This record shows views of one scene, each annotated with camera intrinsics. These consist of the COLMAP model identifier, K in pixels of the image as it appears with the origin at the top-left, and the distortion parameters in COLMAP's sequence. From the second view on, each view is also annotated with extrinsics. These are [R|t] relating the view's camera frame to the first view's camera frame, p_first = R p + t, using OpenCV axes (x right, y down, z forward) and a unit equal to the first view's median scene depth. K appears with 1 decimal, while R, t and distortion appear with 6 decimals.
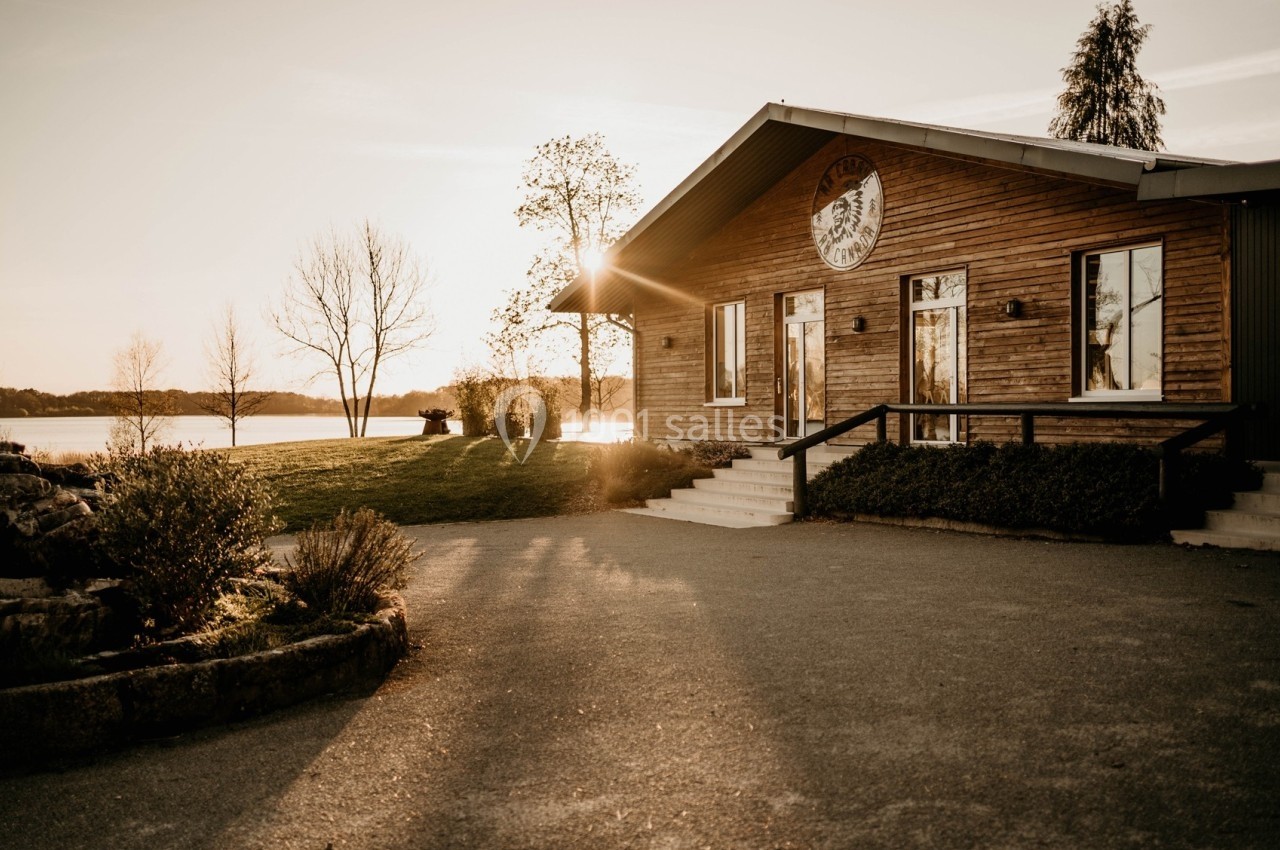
lens RADIAL K [[1301.0, 0, 641.0], [0, 1301.0, 418.1], [0, 0, 1]] dist [-0.009120, 0.000000]
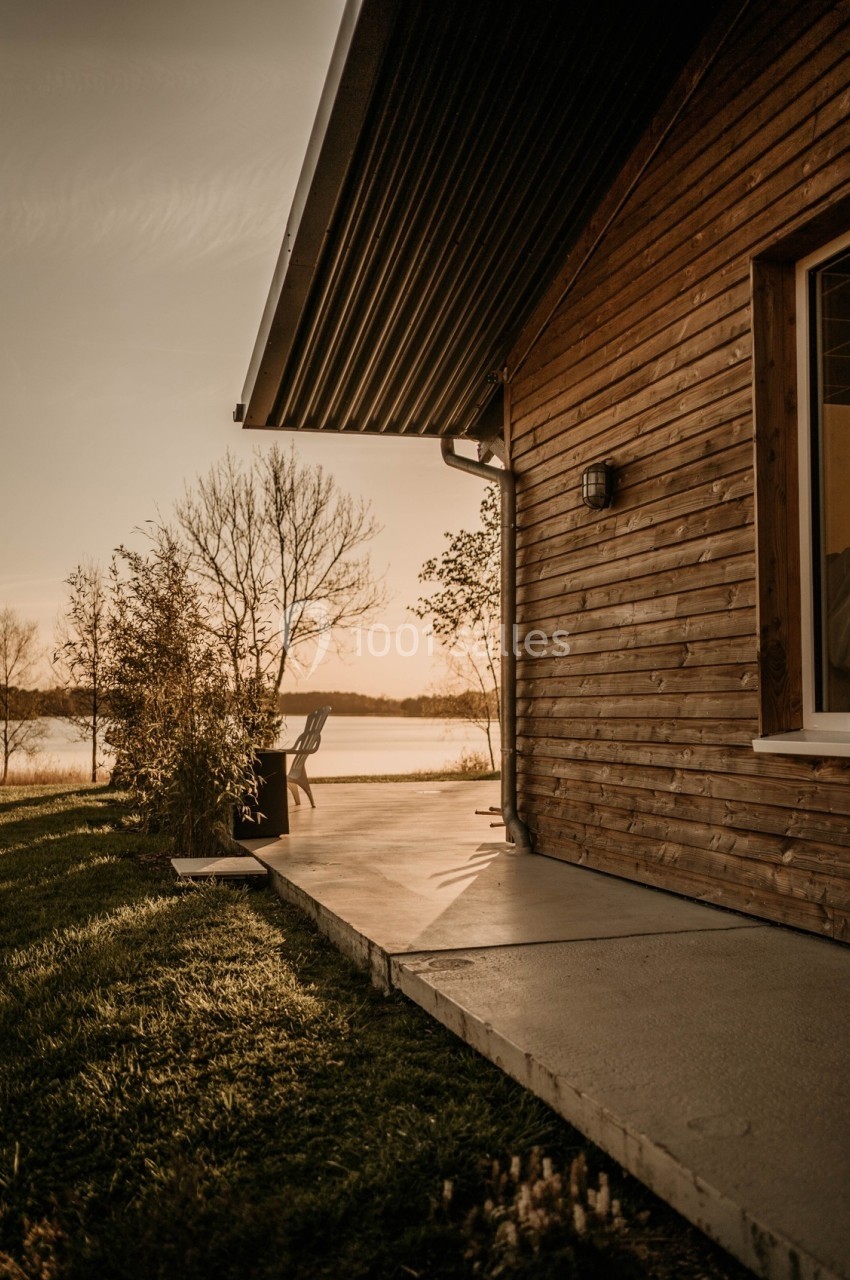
lens RADIAL K [[1301.0, 0, 421.0], [0, 1301.0, 643.3], [0, 0, 1]] dist [-0.009120, 0.000000]
pose [[0.976663, -0.007685, -0.214640, 0.048562], [-0.004682, 0.998360, -0.057051, -0.016842], [0.214726, 0.056724, 0.975026, 0.931108]]
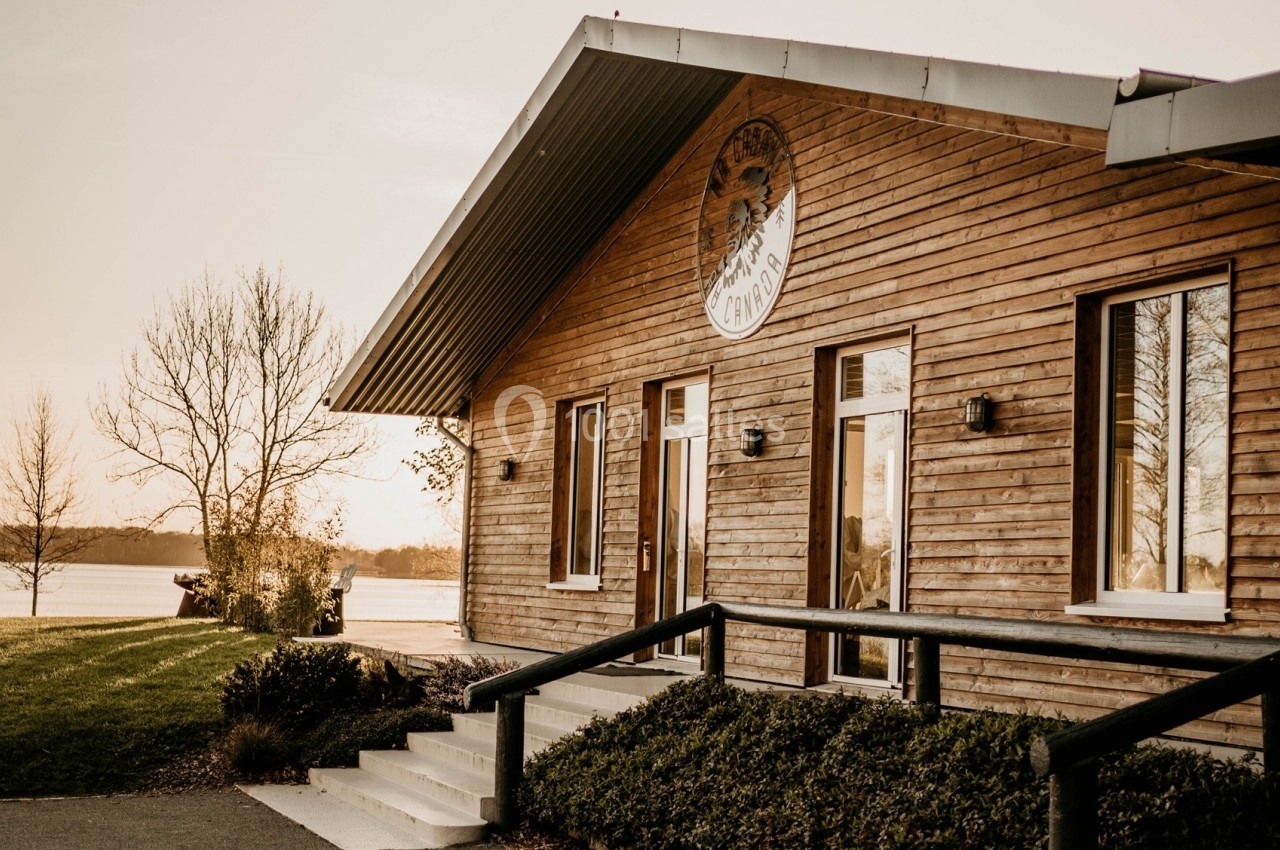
lens RADIAL K [[1946.9, 0, 644.8], [0, 1946.9, 418.4], [0, 0, 1]] dist [-0.053544, 0.000000]
pose [[0.994873, 0.030124, -0.096543, 0.194599], [-0.038595, 0.995451, -0.087113, -0.012530], [0.093480, 0.090392, 0.991509, 0.228468]]
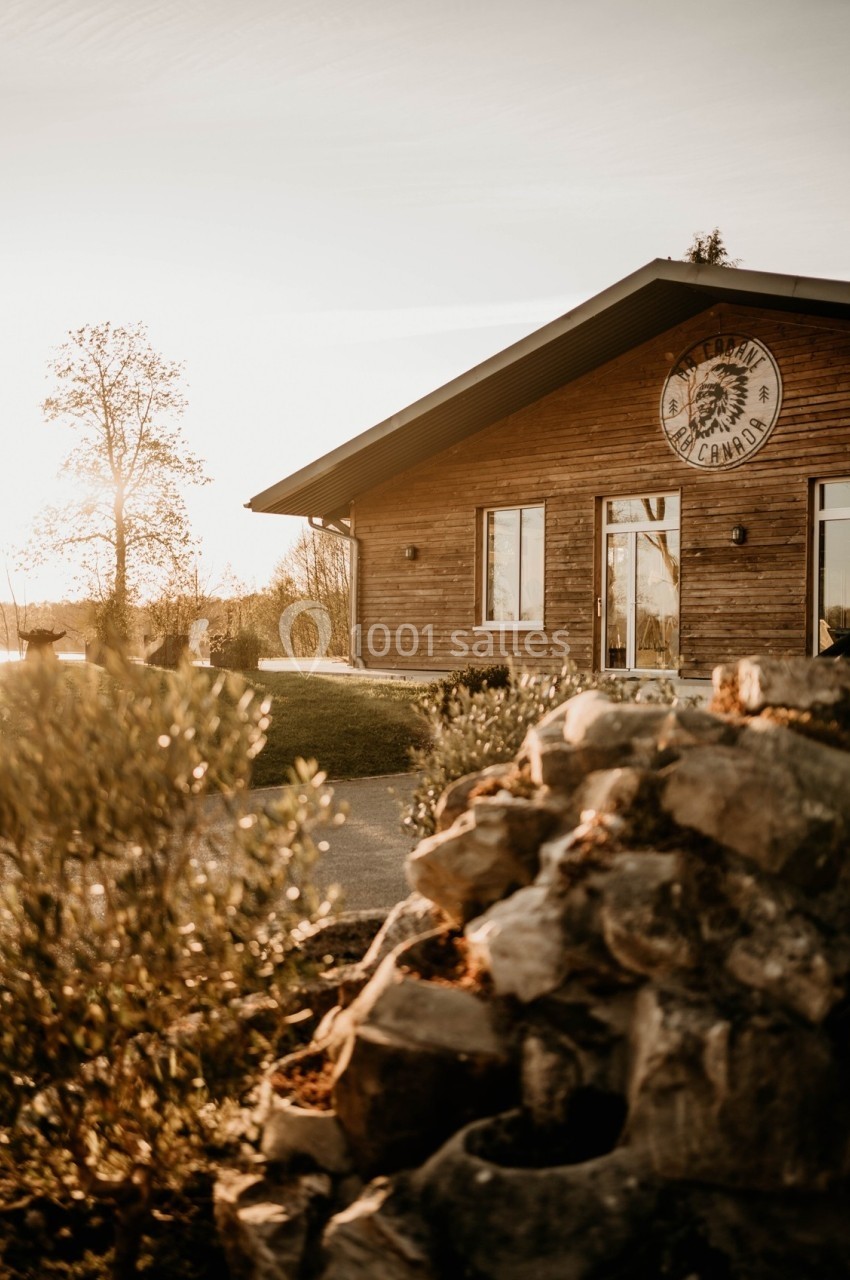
lens RADIAL K [[1301.0, 0, 422.3], [0, 1301.0, 641.3], [0, 0, 1]] dist [-0.009120, 0.000000]
pose [[0.955355, 0.017558, 0.294938, -0.268171], [-0.015348, 0.999834, -0.009809, 0.007724], [-0.295061, 0.004845, 0.955466, 0.254439]]
